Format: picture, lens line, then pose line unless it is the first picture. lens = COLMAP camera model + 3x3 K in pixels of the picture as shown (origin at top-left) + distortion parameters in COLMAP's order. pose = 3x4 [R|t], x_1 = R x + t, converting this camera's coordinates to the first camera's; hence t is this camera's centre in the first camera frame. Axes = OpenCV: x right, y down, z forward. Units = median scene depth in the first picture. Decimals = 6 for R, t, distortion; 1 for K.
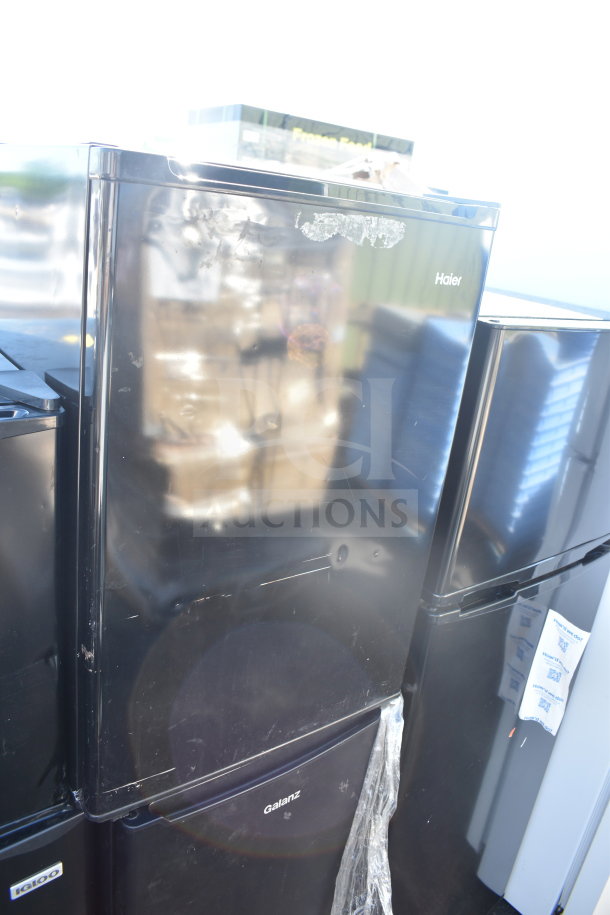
lens RADIAL K [[716.2, 0, 305.0], [0, 716.2, 457.5], [0, 0, 1]] dist [-0.089248, 0.007041]
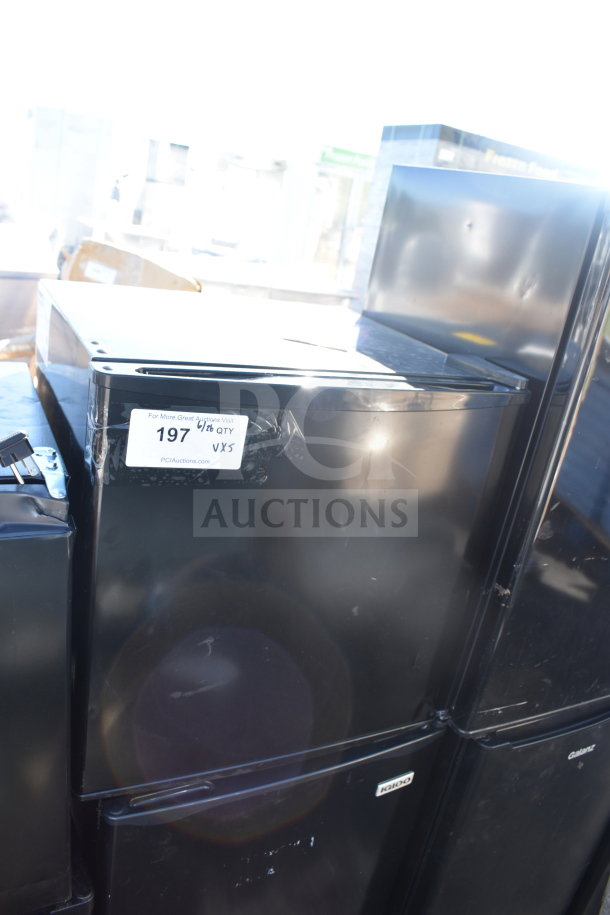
lens RADIAL K [[716.2, 0, 305.0], [0, 716.2, 457.5], [0, 0, 1]] dist [-0.089248, 0.007041]
pose [[0.984056, 0.109216, -0.140377, -0.424949], [-0.111138, 0.993788, -0.005900, 0.080313], [0.138861, 0.021407, 0.990080, -0.228873]]
